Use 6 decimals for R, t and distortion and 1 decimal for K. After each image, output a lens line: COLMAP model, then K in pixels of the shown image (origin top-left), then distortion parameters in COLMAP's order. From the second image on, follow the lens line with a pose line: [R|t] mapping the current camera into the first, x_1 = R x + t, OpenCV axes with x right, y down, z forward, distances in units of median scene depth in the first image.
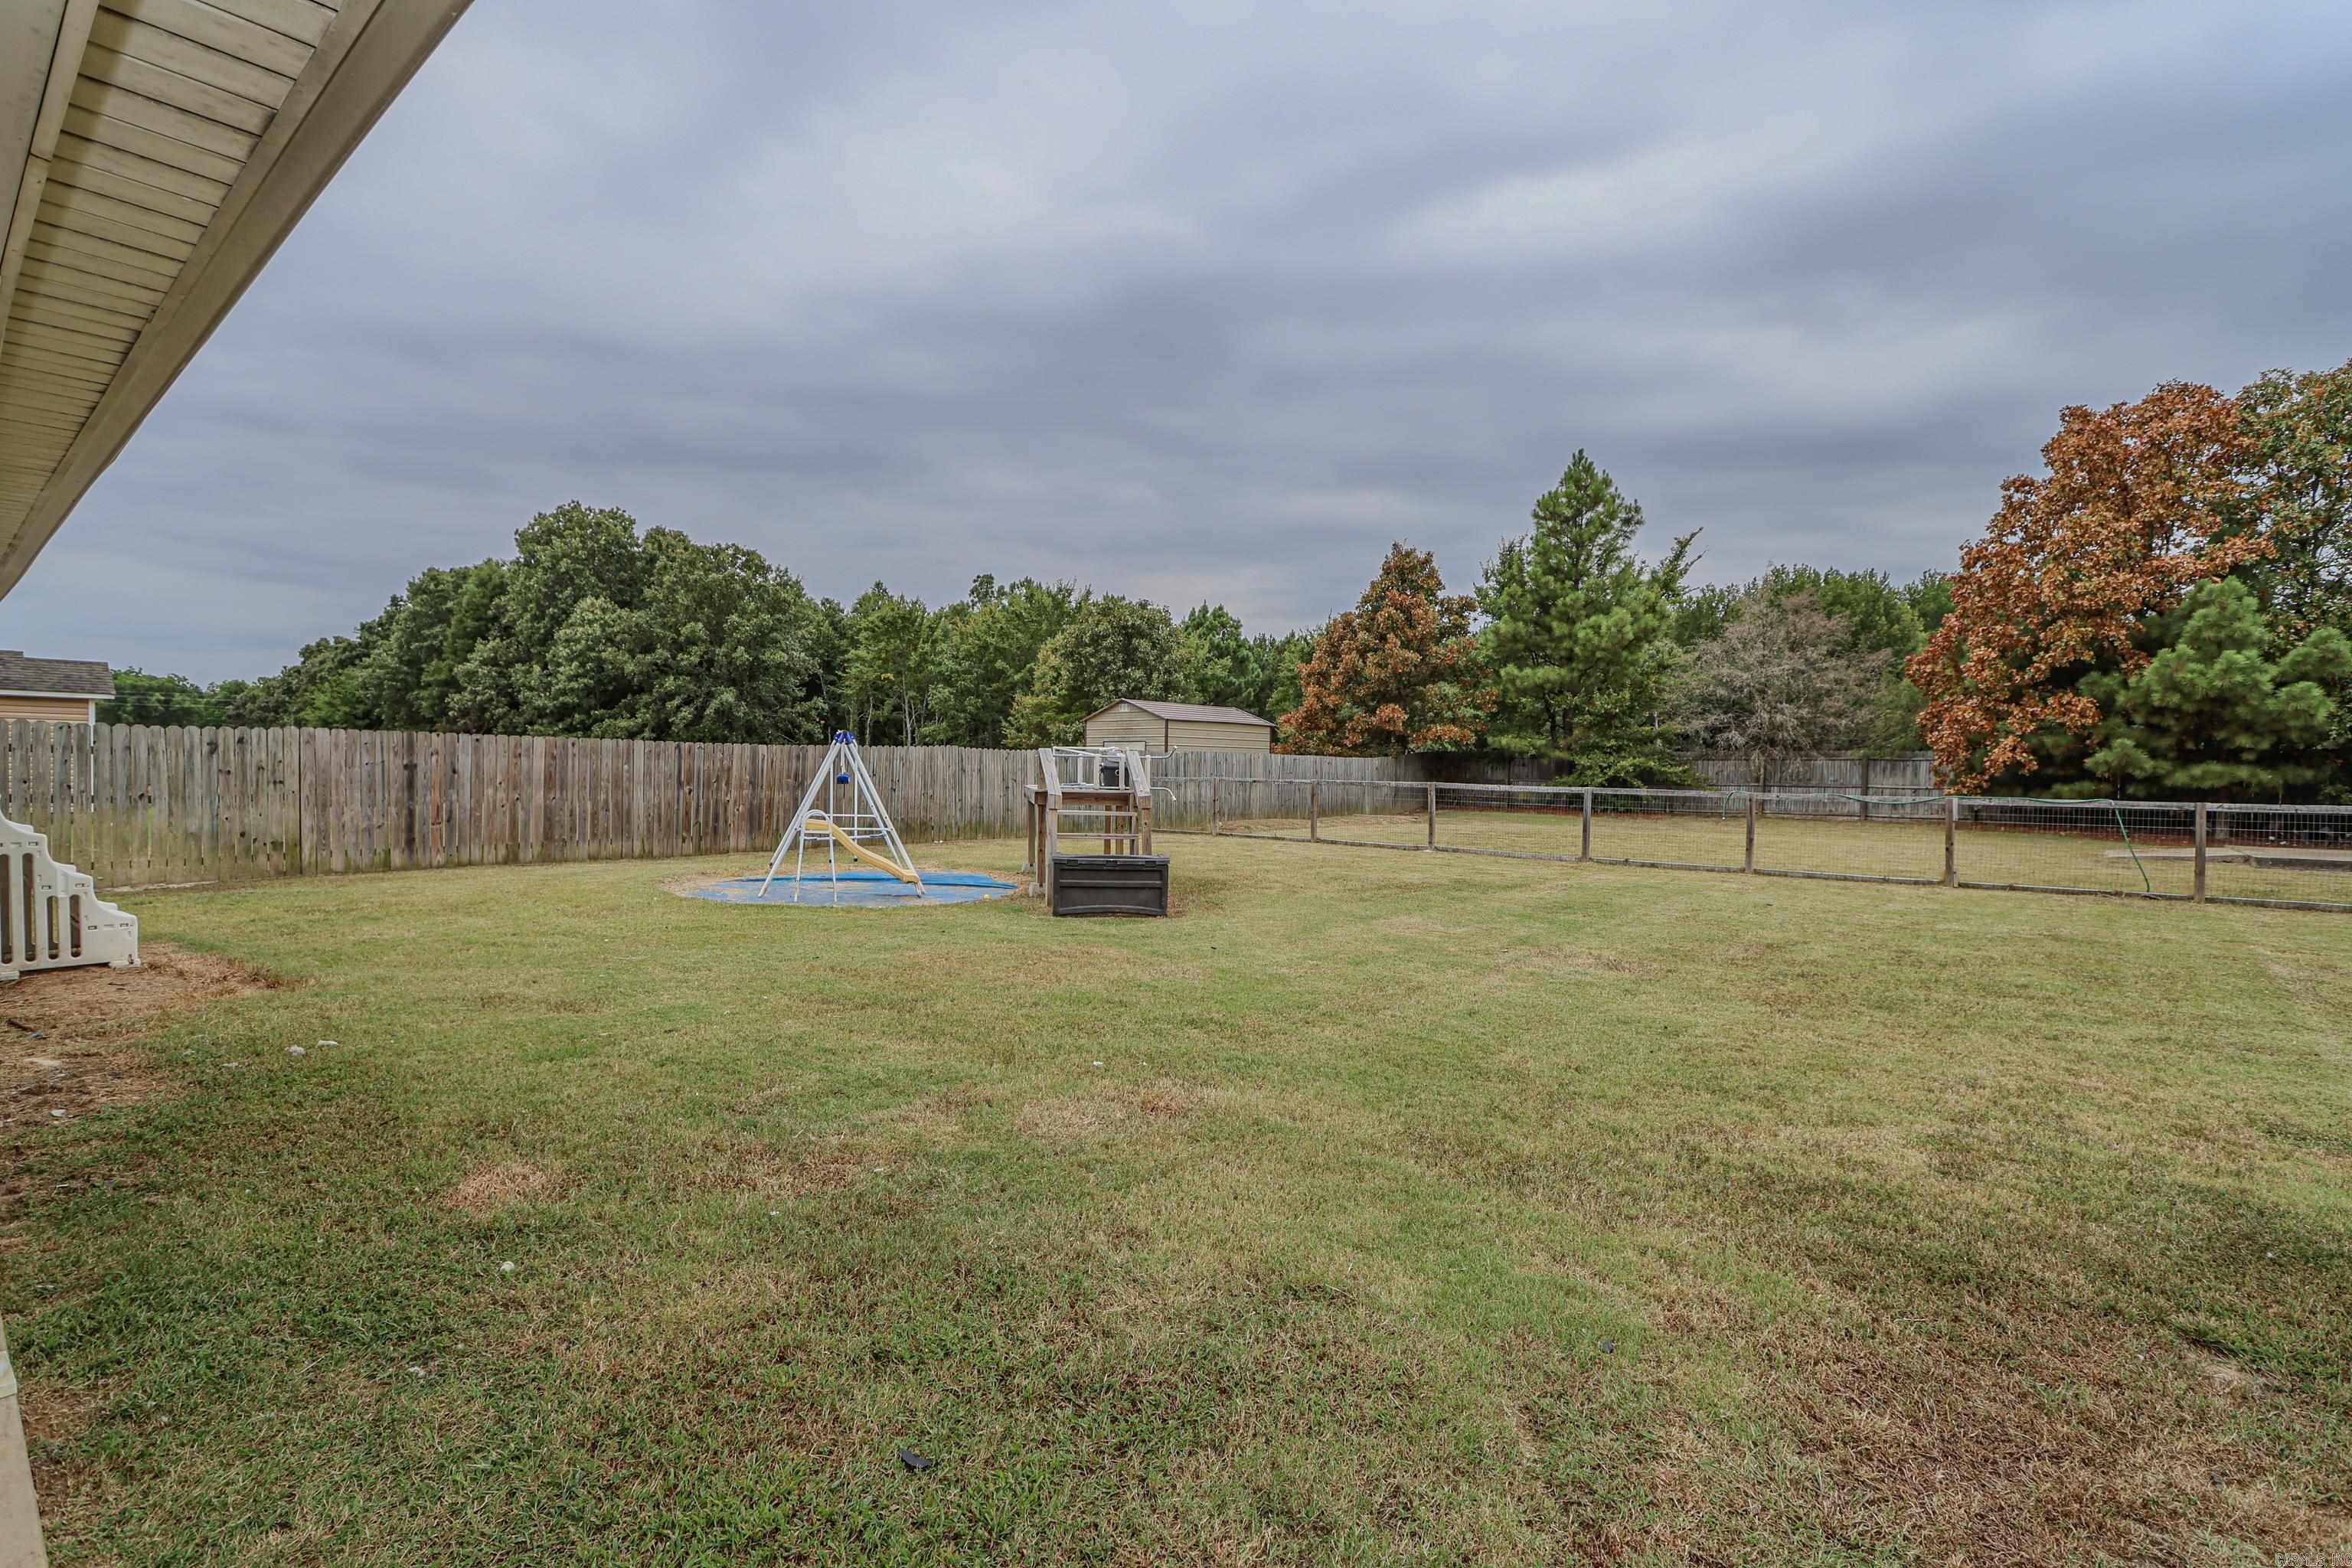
lens RADIAL K [[1100.0, 0, 1176.0], [0, 1100.0, 784.0], [0, 0, 1]] dist [-0.018312, -0.000620]
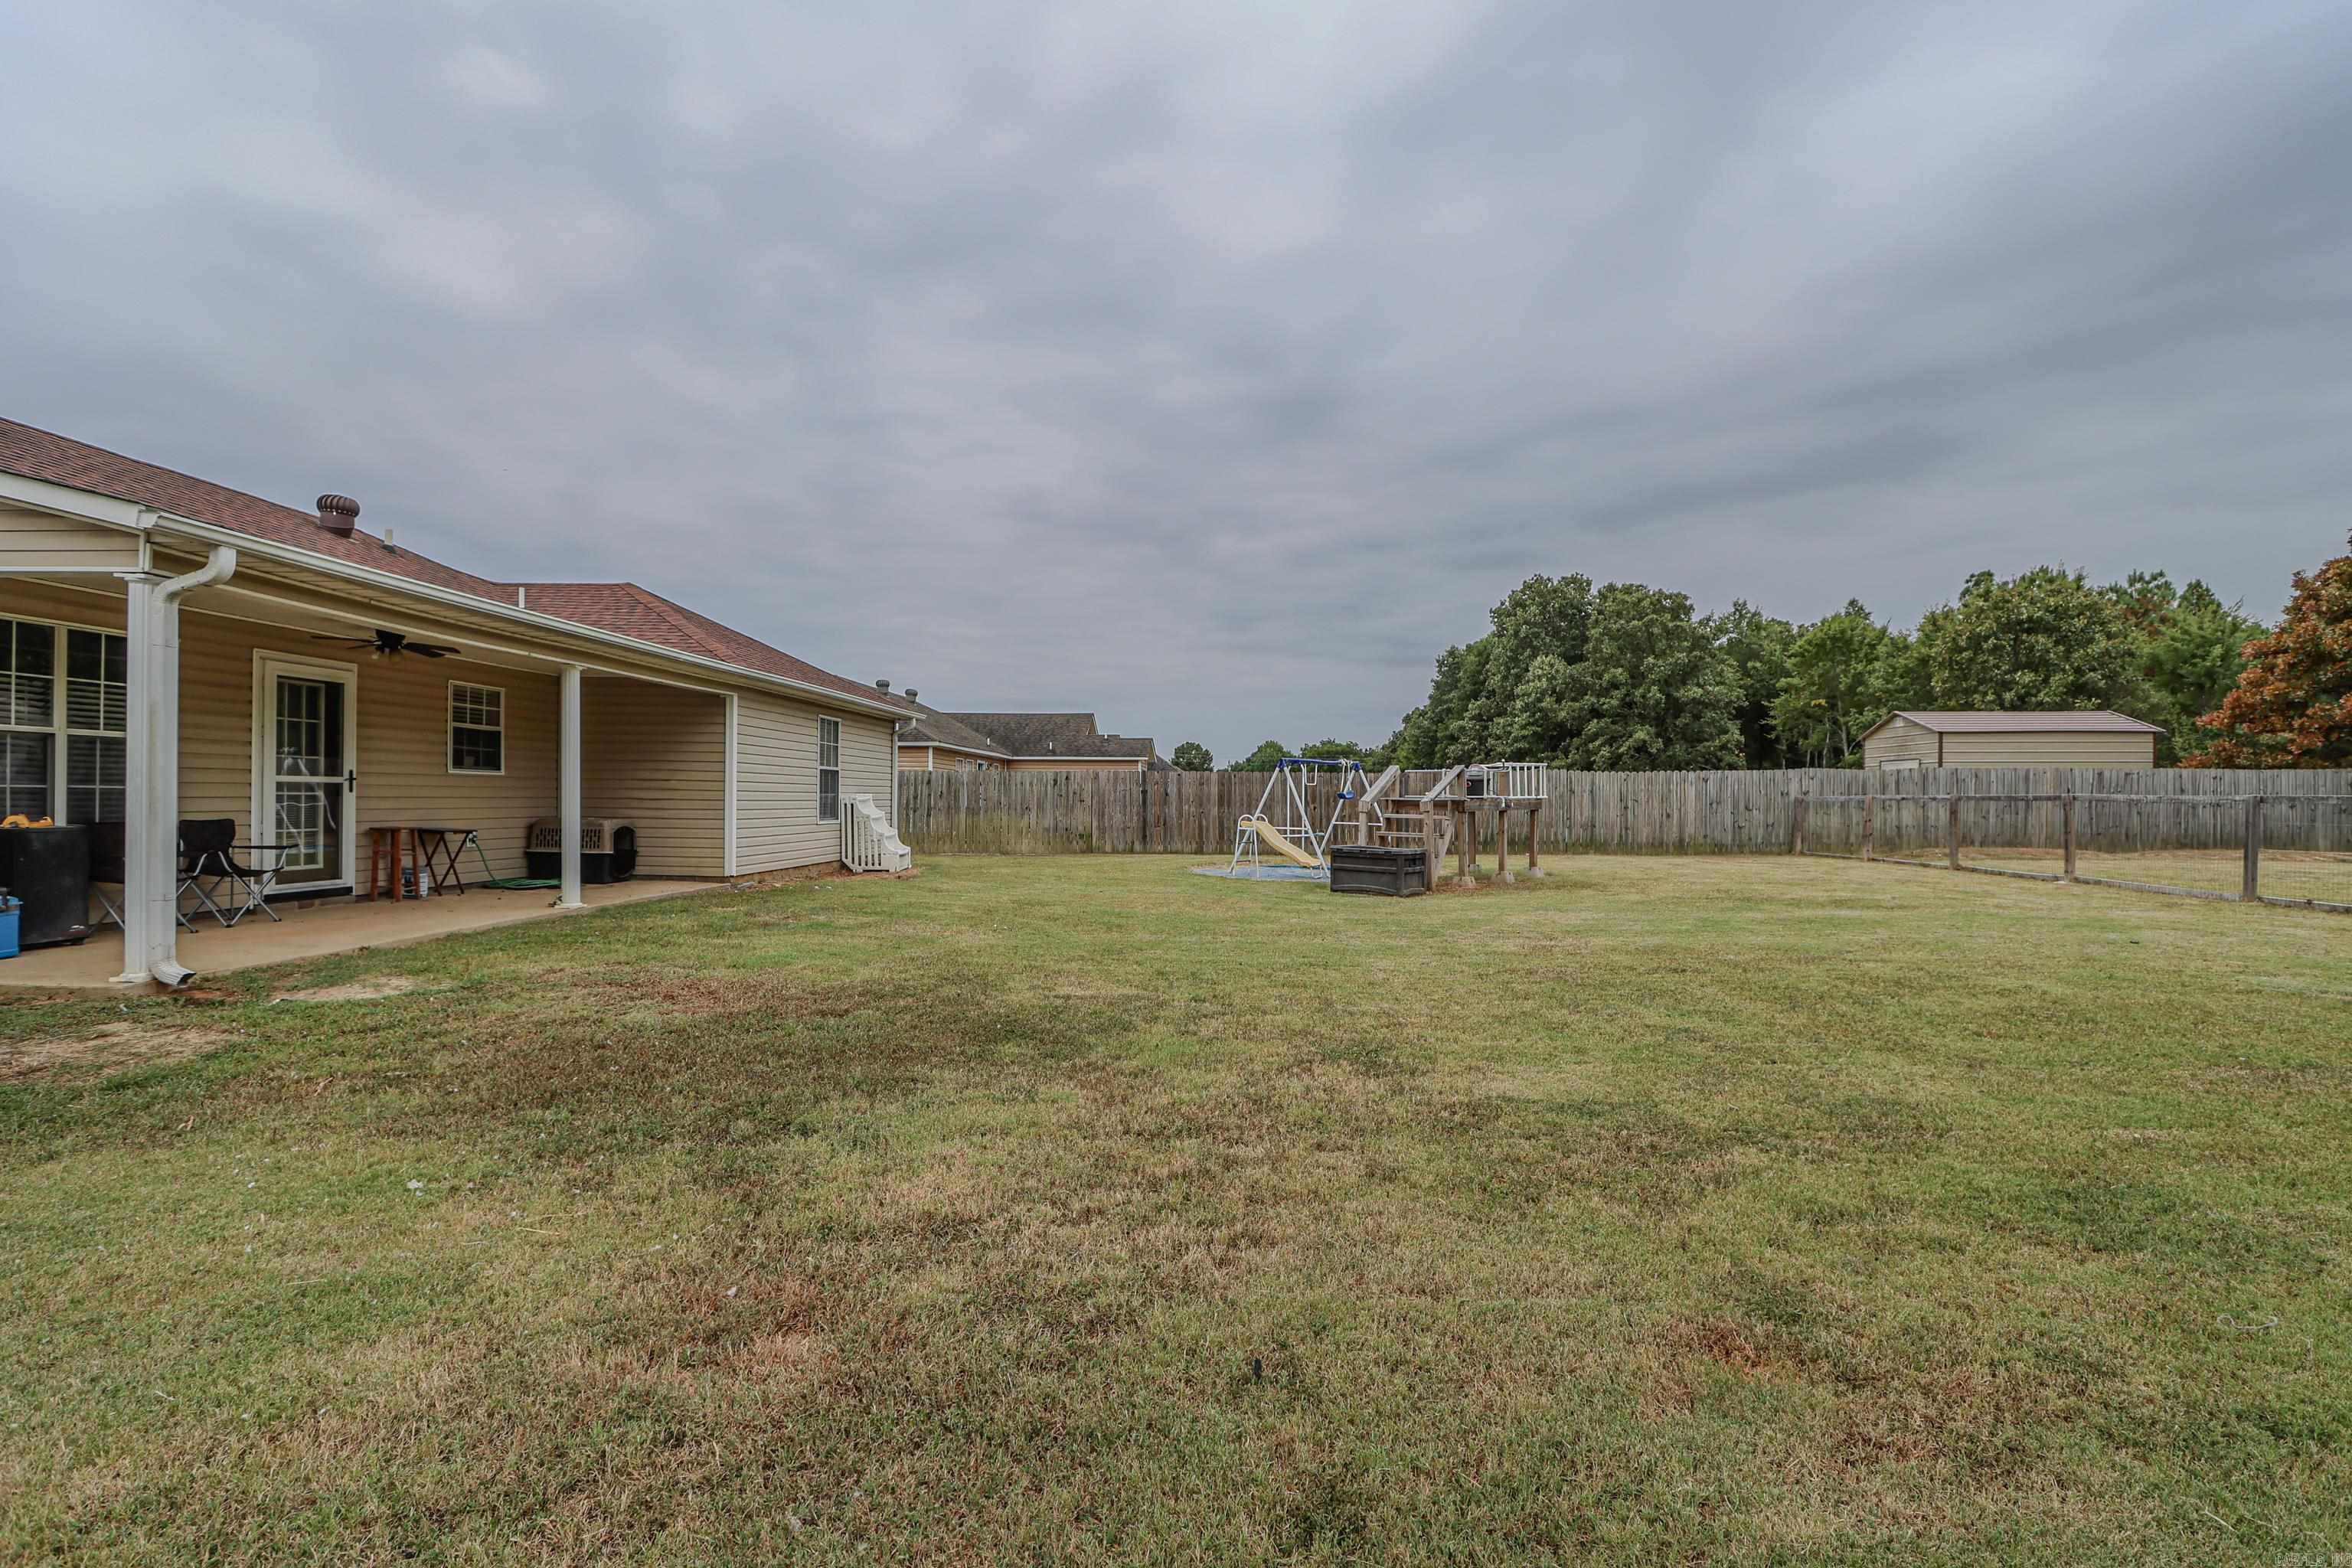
lens RADIAL K [[1068.7, 0, 1179.2], [0, 1068.7, 805.0], [0, 0, 1]] dist [-0.006690, -0.000381]
pose [[0.603491, -0.008838, -0.797321, 0.258512], [-0.004662, 0.999882, -0.014612, 0.011377], [0.797357, 0.012535, 0.603378, 0.021081]]
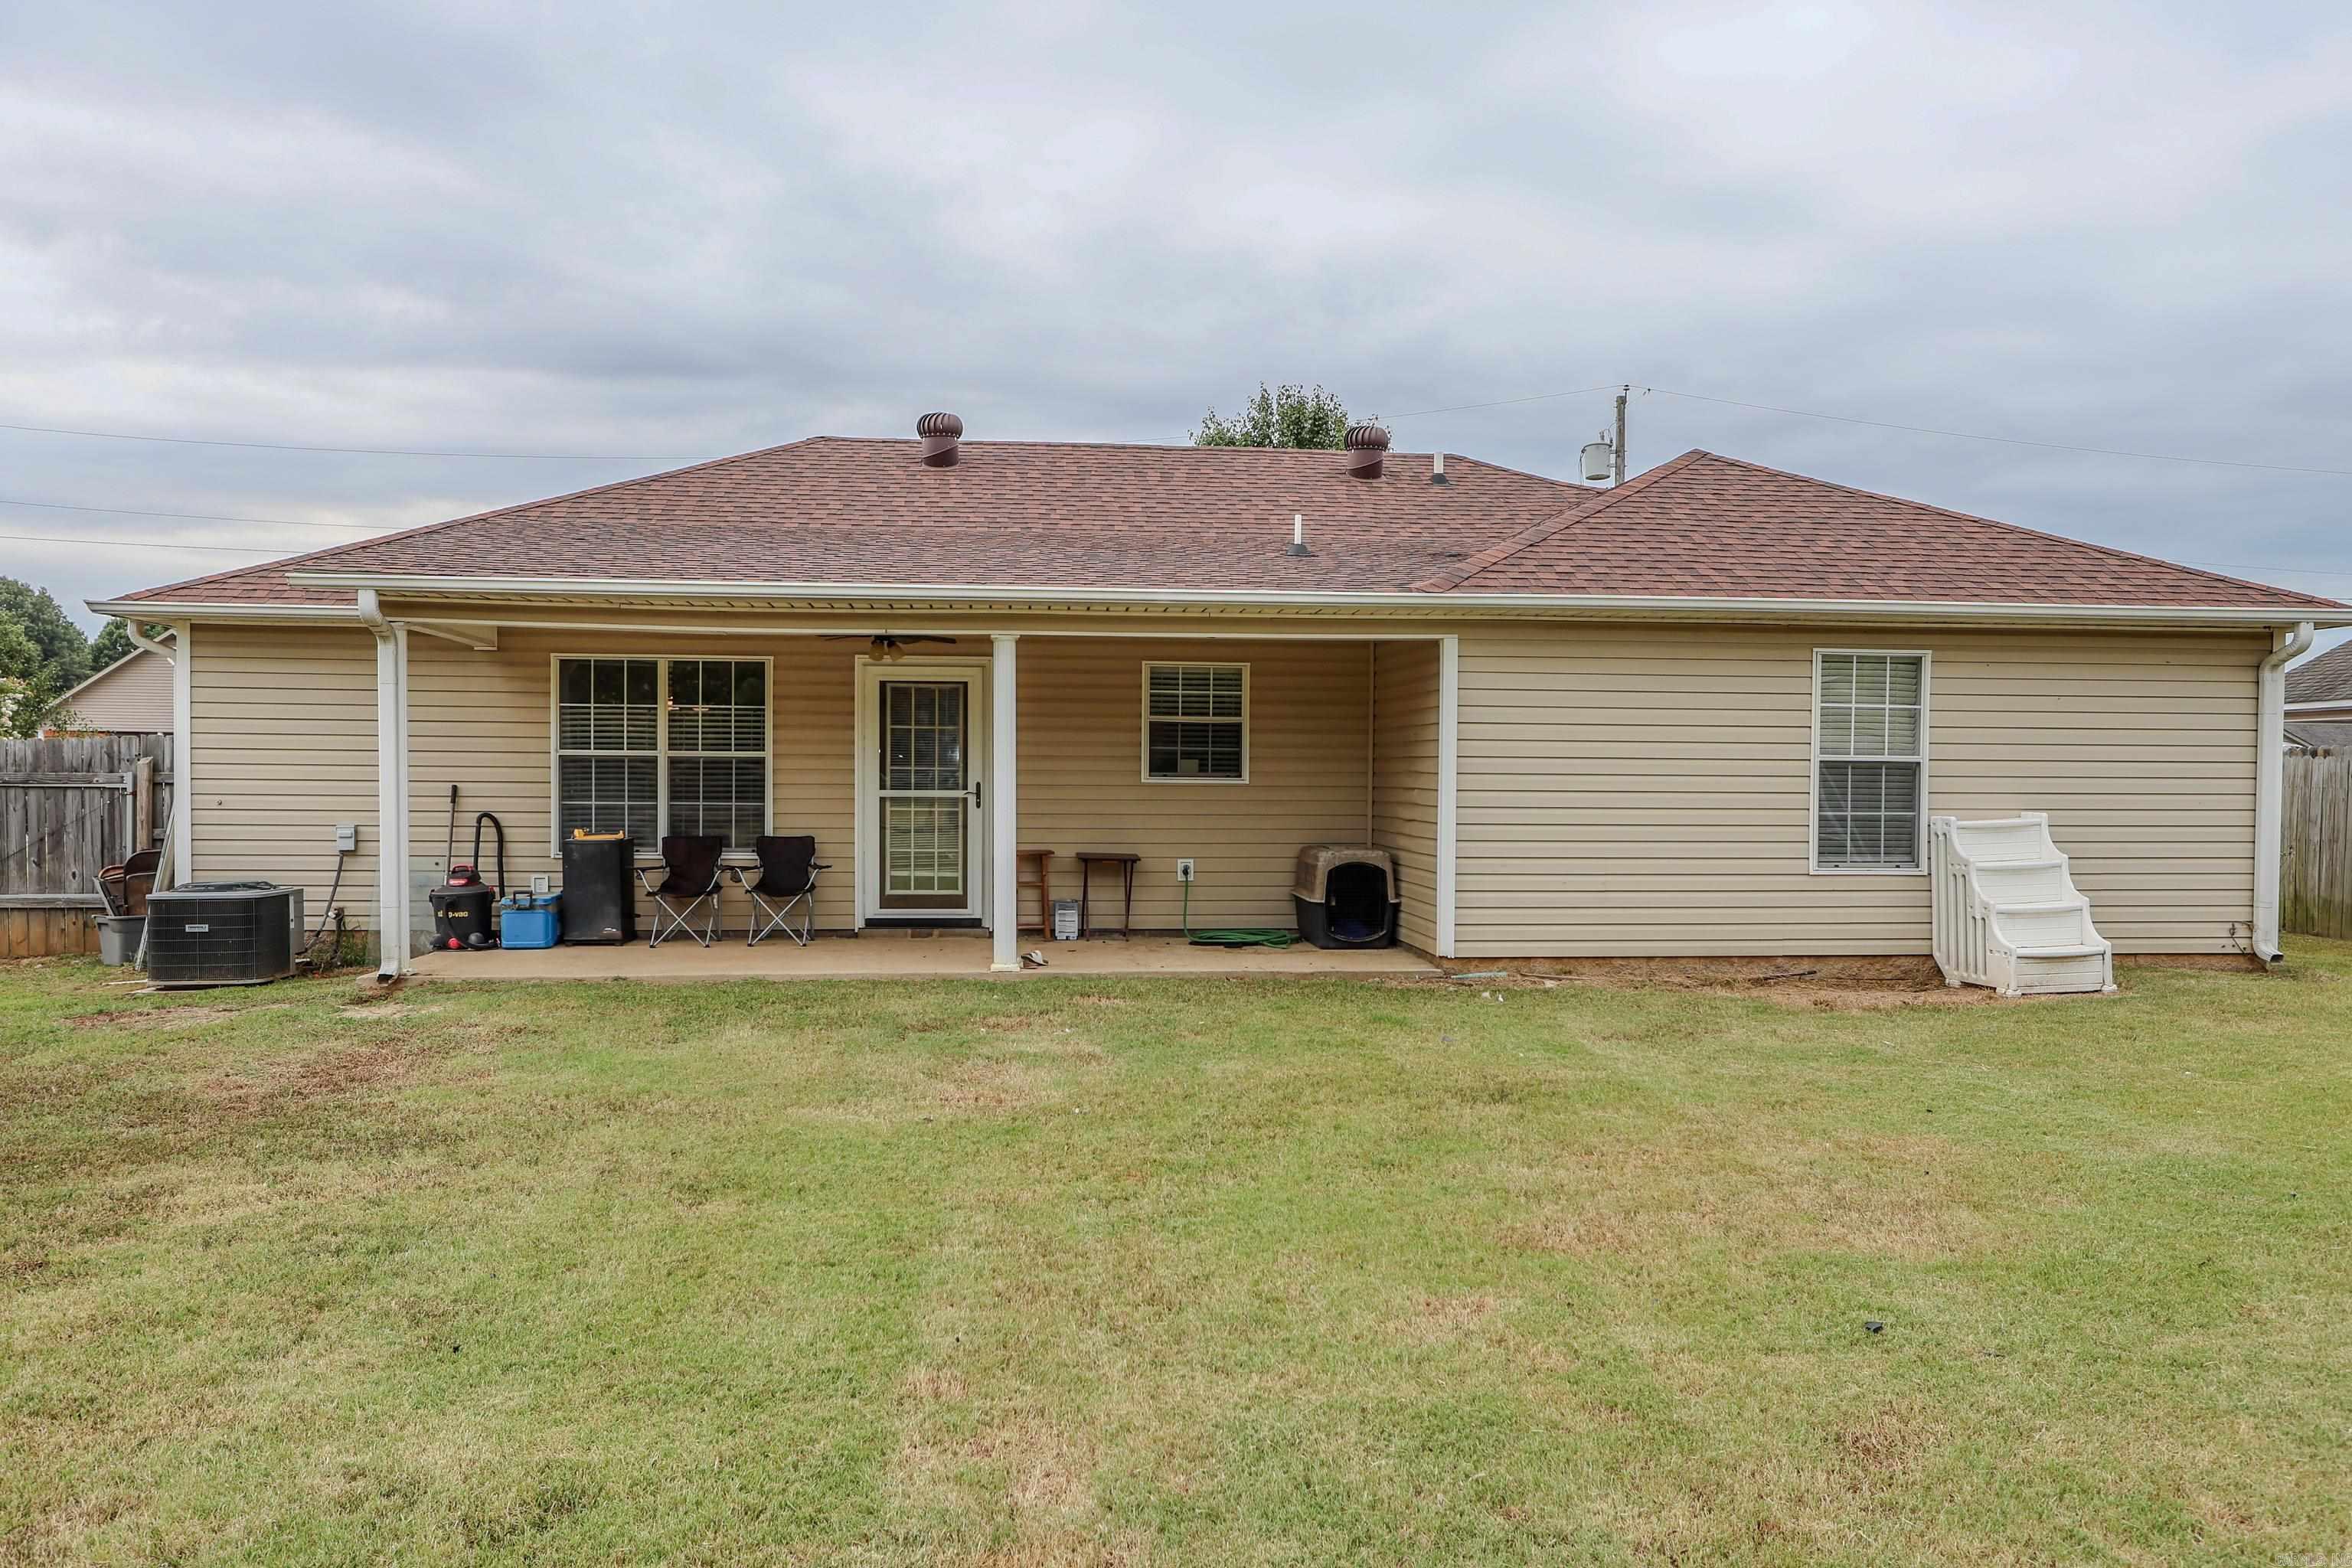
lens RADIAL K [[1641.6, 0, 1176.7], [0, 1641.6, 830.5], [0, 0, 1]] dist [-0.021013, 0.001377]
pose [[-0.695577, -0.003627, -0.718442, 0.133497], [-0.025932, 0.999462, 0.020062, 0.001016], [0.717983, 0.032585, -0.695297, 0.315761]]
